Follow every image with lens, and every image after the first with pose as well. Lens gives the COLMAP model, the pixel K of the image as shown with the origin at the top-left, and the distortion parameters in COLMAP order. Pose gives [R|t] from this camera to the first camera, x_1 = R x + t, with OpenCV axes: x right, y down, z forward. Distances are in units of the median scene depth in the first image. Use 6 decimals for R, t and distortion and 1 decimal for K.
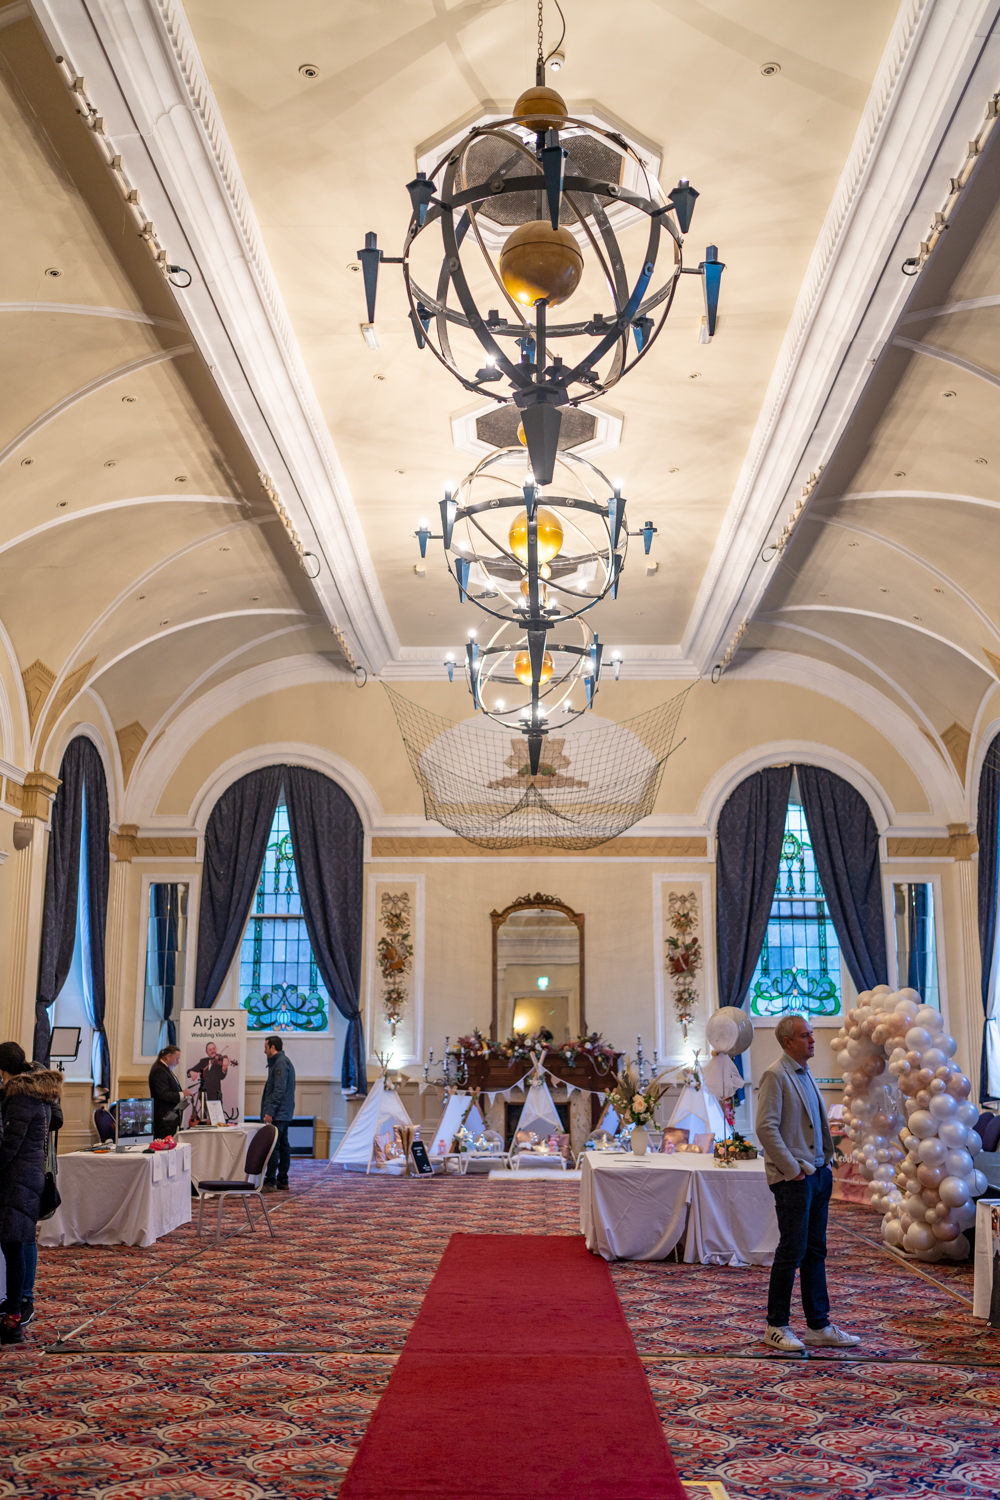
lens RADIAL K [[1495.3, 0, 509.9], [0, 1495.3, 751.3], [0, 0, 1]] dist [0.047247, 0.000000]
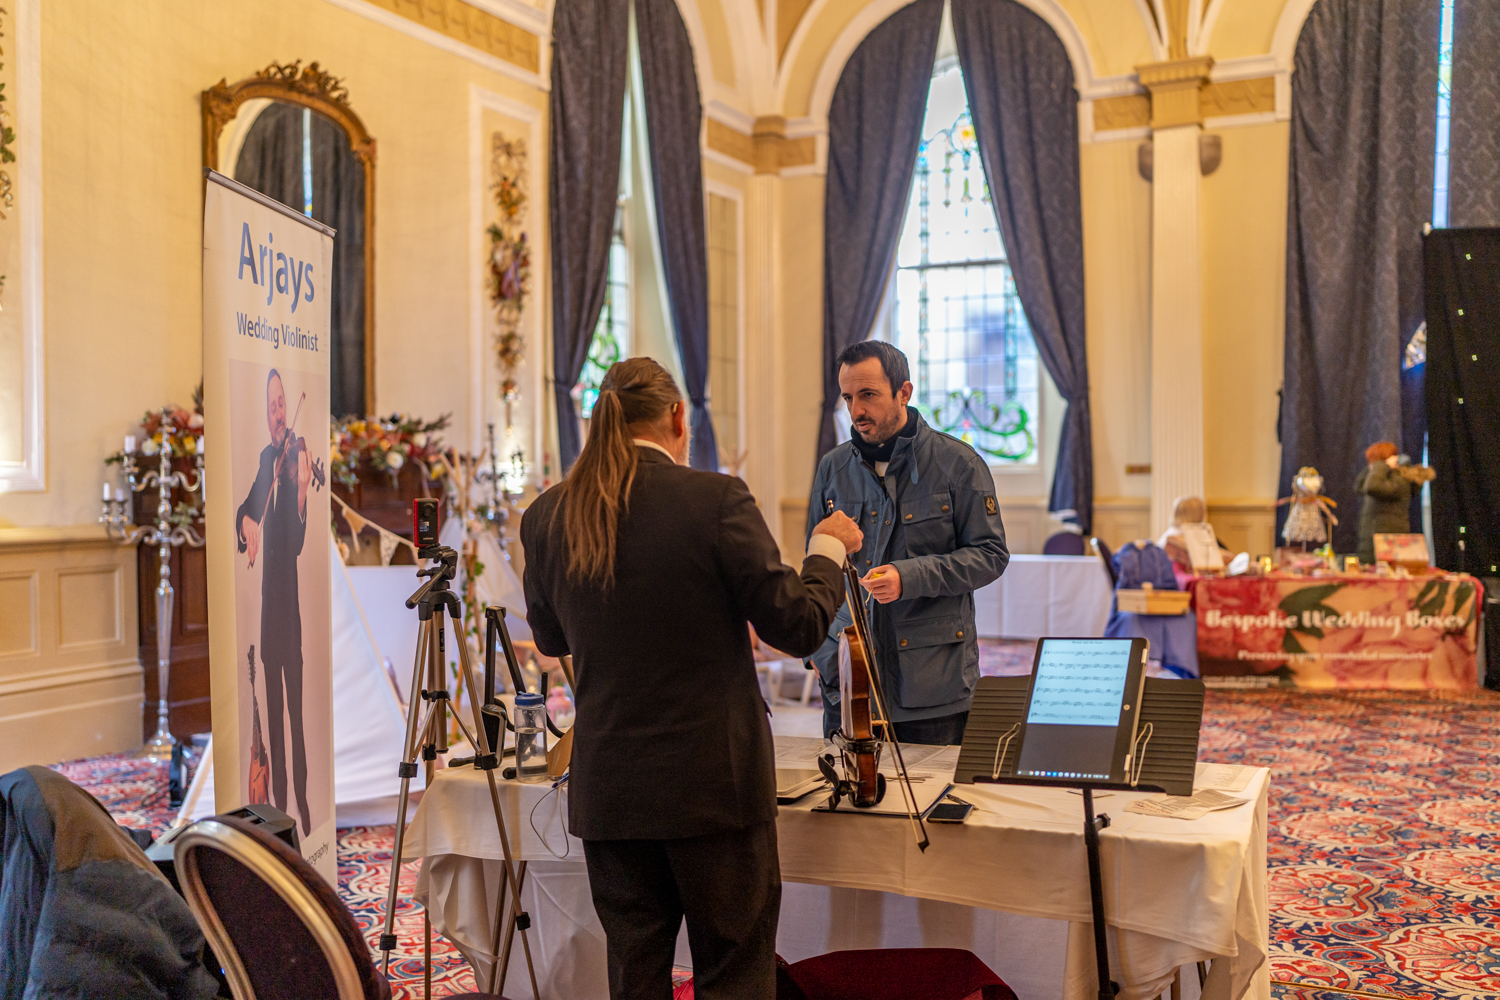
lens RADIAL K [[1495.3, 0, 760.2], [0, 1495.3, 497.0], [0, 0, 1]] dist [0.047247, 0.000000]
pose [[0.412170, -0.019457, 0.910899, -0.301612], [-0.170051, 0.980561, 0.097891, 0.148997], [-0.895097, -0.195247, 0.400849, 0.714010]]
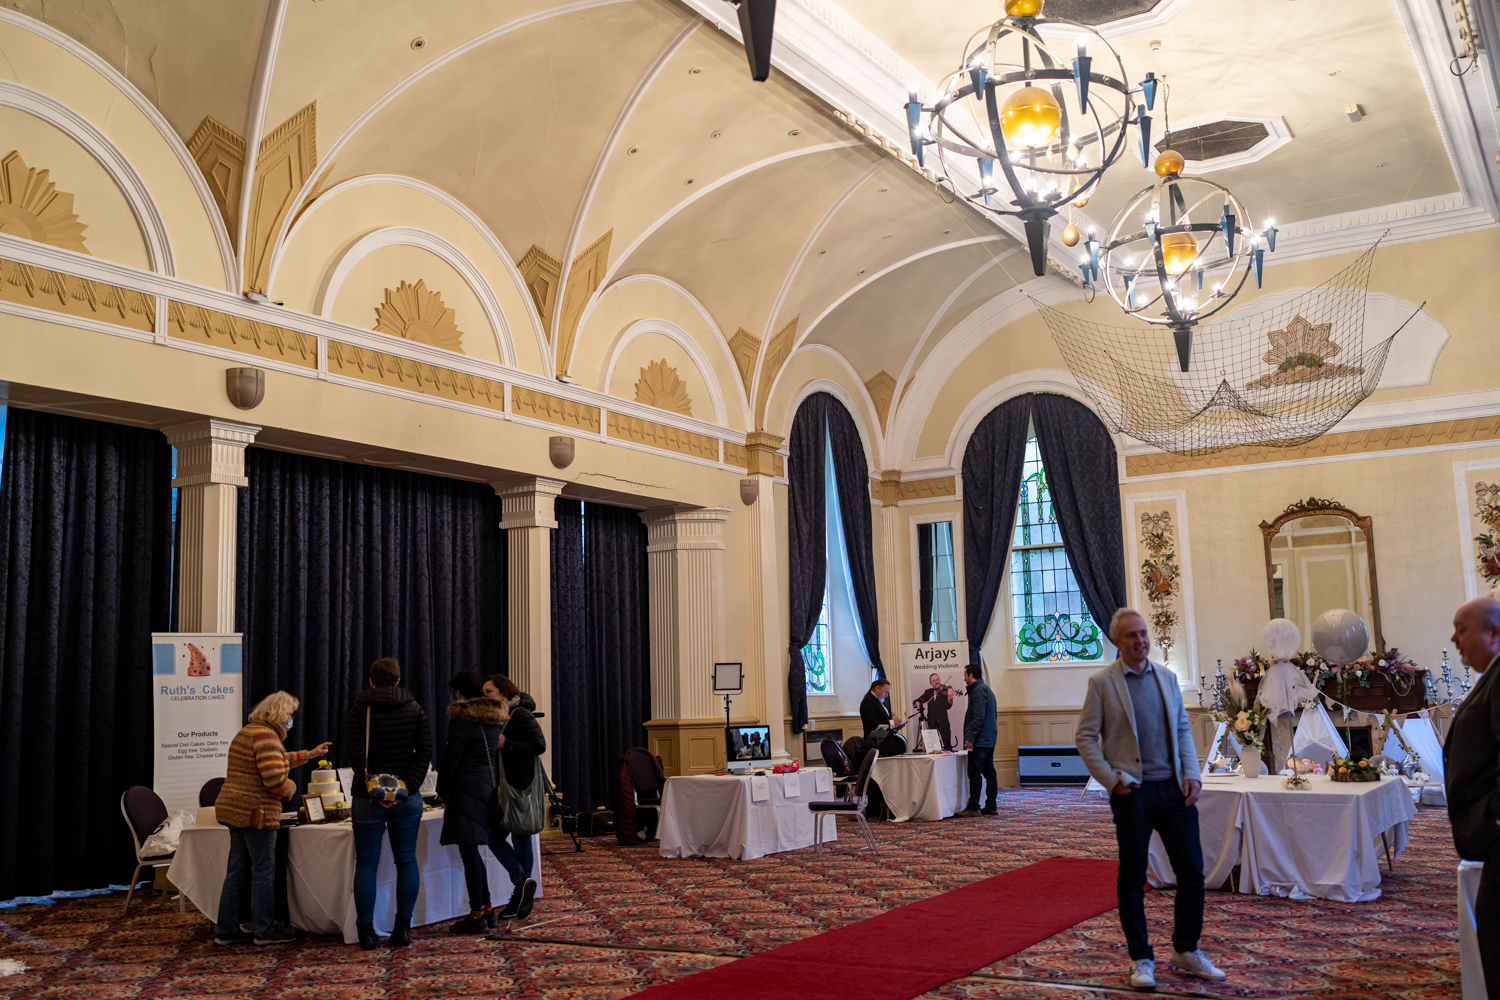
lens RADIAL K [[1495.3, 0, 757.3], [0, 1495.3, 494.1], [0, 0, 1]] dist [0.047247, 0.000000]
pose [[0.866068, -0.097702, -0.490286, 0.175065], [0.130249, 0.990945, 0.032608, 0.019582], [0.482661, -0.092100, 0.870951, 0.052169]]
